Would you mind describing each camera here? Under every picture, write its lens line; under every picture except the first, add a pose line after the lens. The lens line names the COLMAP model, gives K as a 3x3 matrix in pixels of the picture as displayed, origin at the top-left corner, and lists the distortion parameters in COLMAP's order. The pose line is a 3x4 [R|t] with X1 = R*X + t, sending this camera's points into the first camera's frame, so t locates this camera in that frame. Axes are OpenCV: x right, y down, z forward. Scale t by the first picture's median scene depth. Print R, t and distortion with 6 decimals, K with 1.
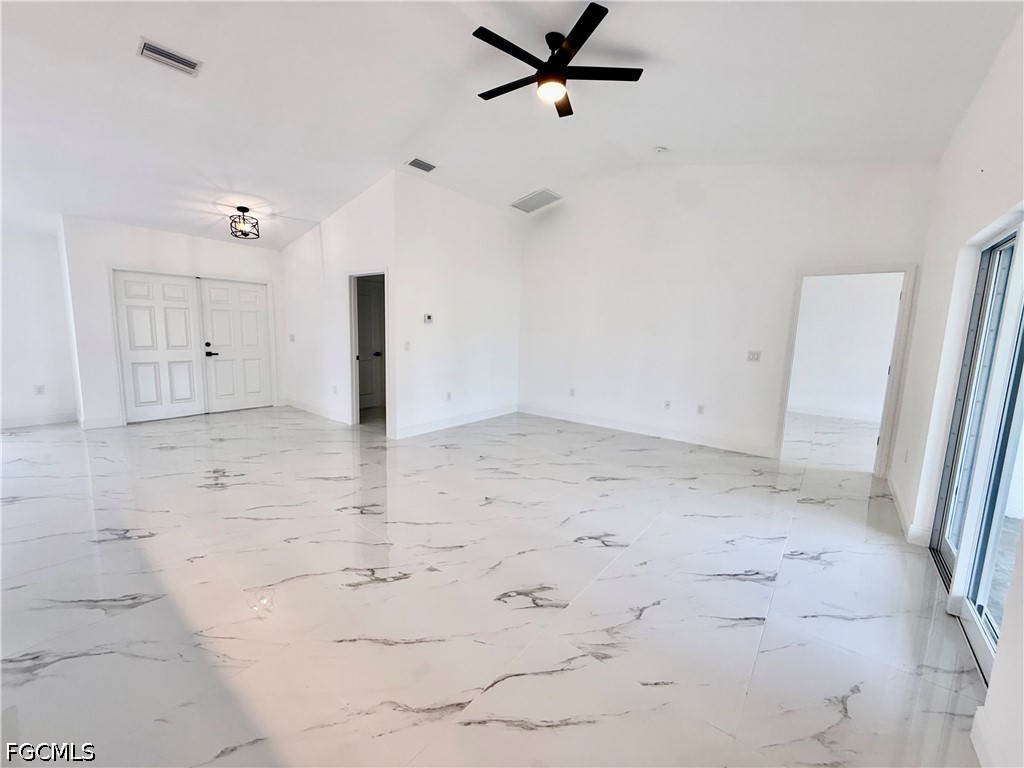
lens RADIAL K [[409.6, 0, 510.1], [0, 409.6, 382.9], [0, 0, 1]] dist [-0.000225, -0.000076]
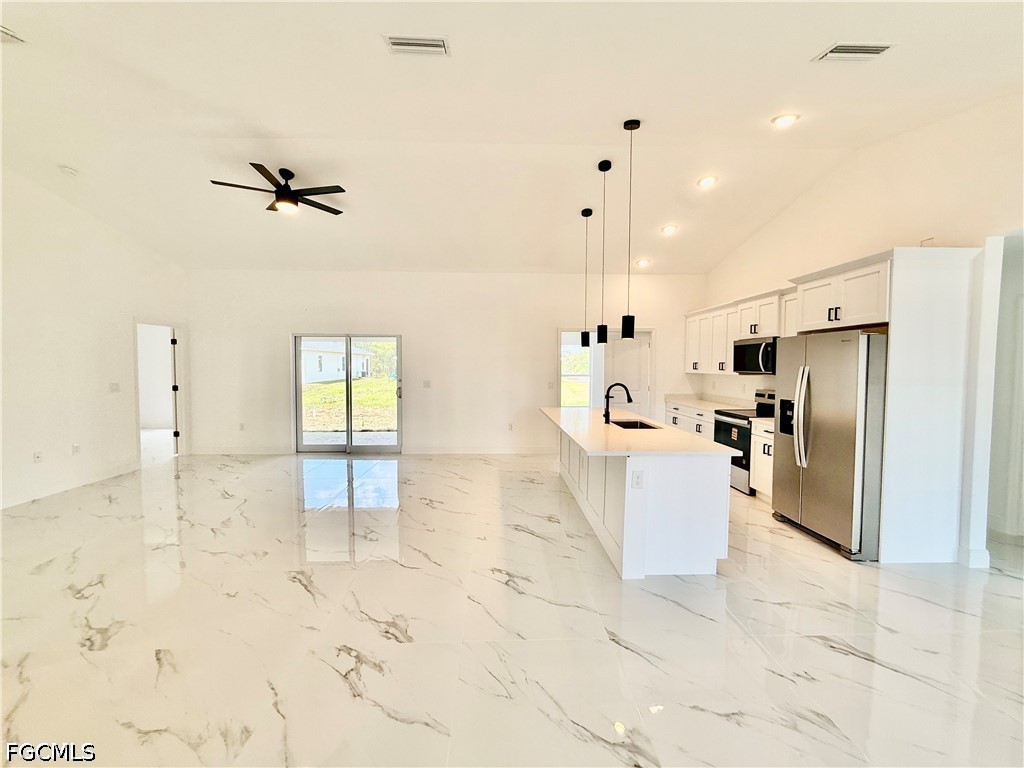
lens RADIAL K [[409.6, 0, 510.1], [0, 409.6, 382.9], [0, 0, 1]] dist [-0.000225, -0.000076]
pose [[-0.652276, -0.064380, 0.755242, -0.856754], [0.076961, 0.985612, 0.150486, -0.146117], [-0.754064, 0.156283, -0.637937, 0.799080]]
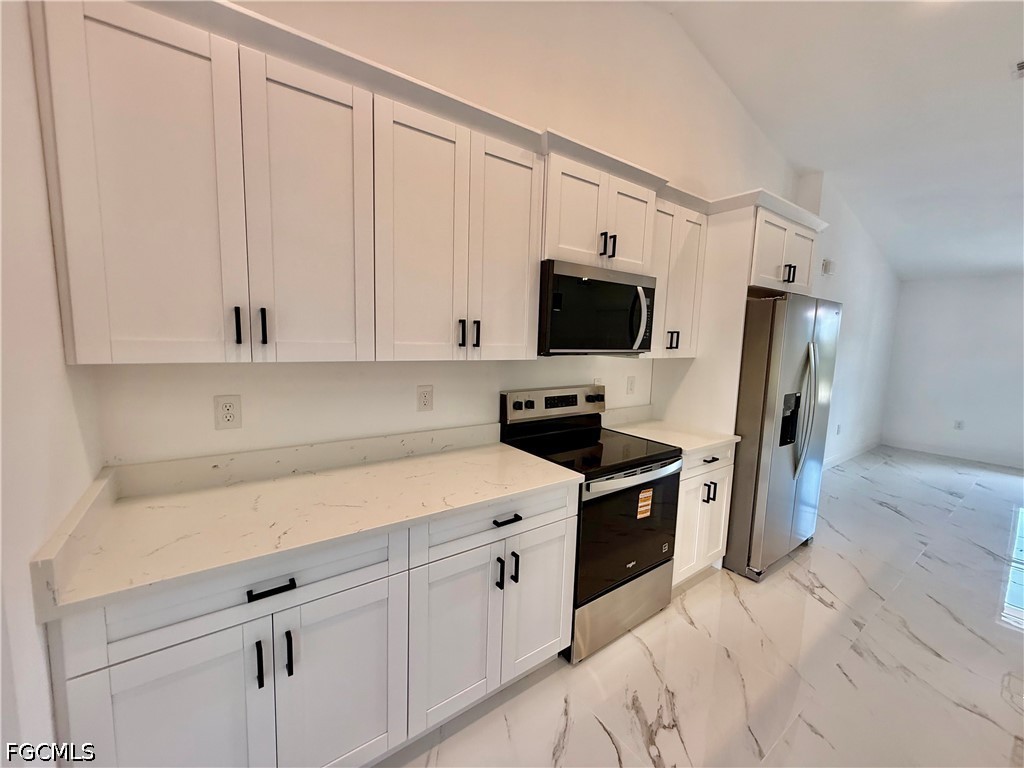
lens RADIAL K [[409.6, 0, 510.1], [0, 409.6, 382.9], [0, 0, 1]] dist [-0.000225, -0.000076]
pose [[-0.264592, 0.072367, -0.961641, -0.106924], [-0.162356, 0.979604, 0.118390, 0.011038], [0.950595, 0.187453, -0.247446, -0.200163]]
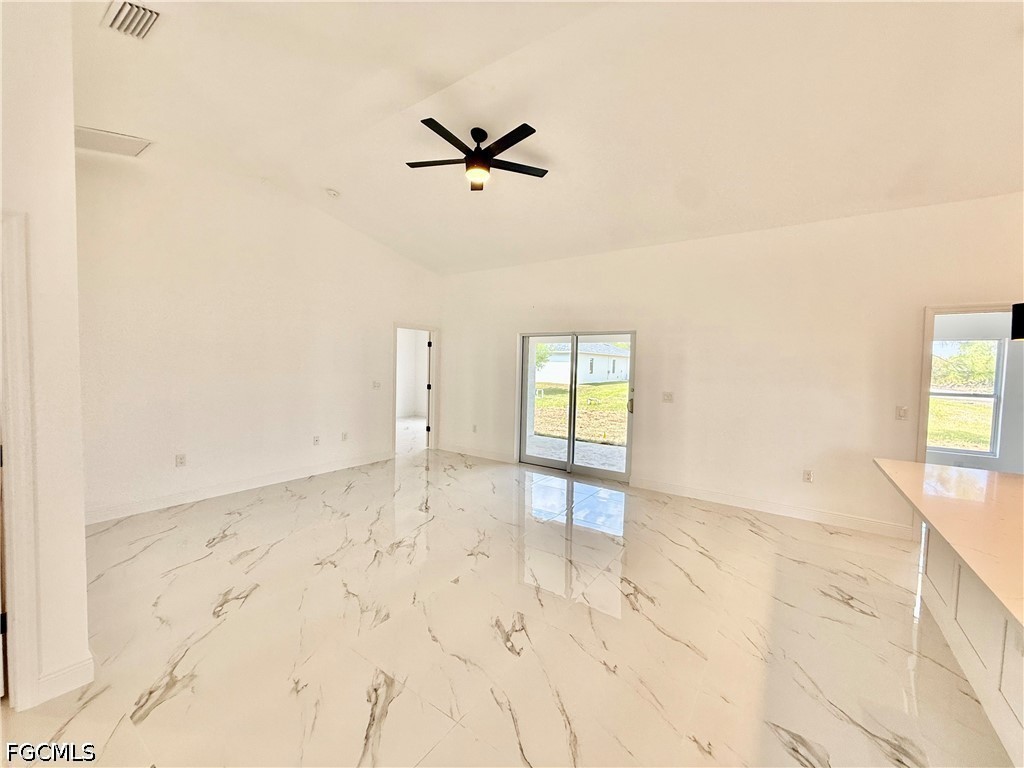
lens RADIAL K [[409.6, 0, 510.1], [0, 409.6, 382.9], [0, 0, 1]] dist [-0.000225, -0.000076]
pose [[-0.061498, -0.075205, 0.995270, -0.625444], [0.107373, 0.990872, 0.081507, -0.116564], [-0.992315, 0.111878, -0.052861, 0.582787]]
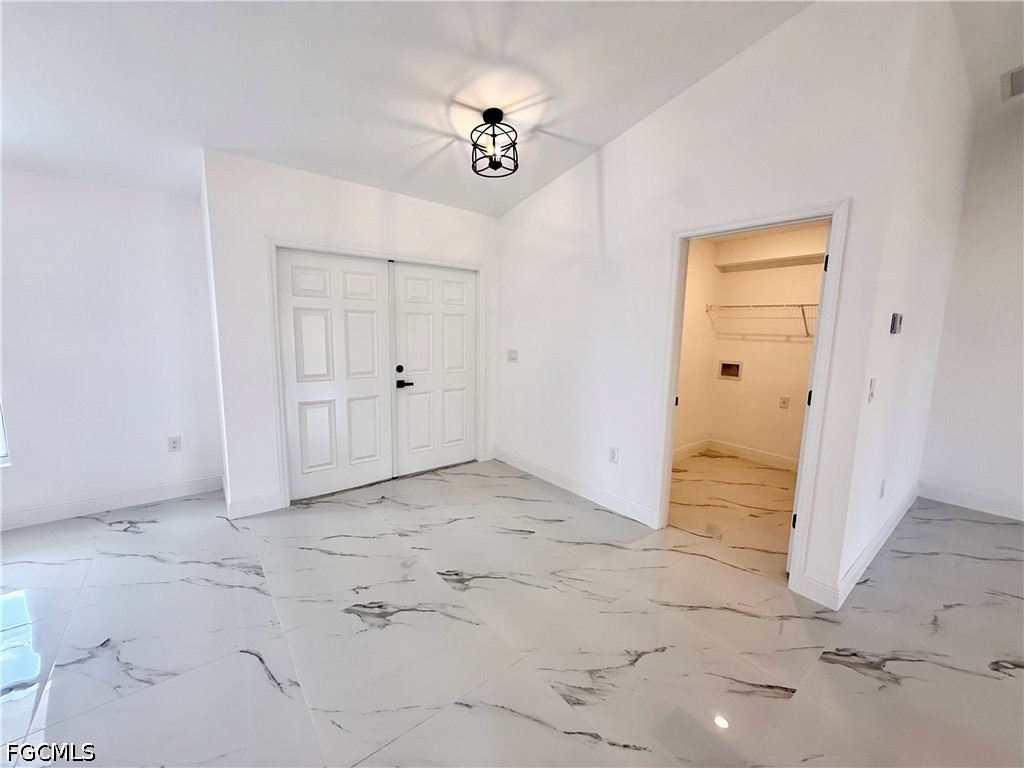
lens RADIAL K [[409.6, 0, 510.1], [0, 409.6, 382.9], [0, 0, 1]] dist [-0.000225, -0.000076]
pose [[0.974457, 0.019559, -0.223721, -0.493275], [-0.019706, 0.999805, 0.001577, -0.087175], [0.223708, 0.002872, 0.974652, 0.488867]]
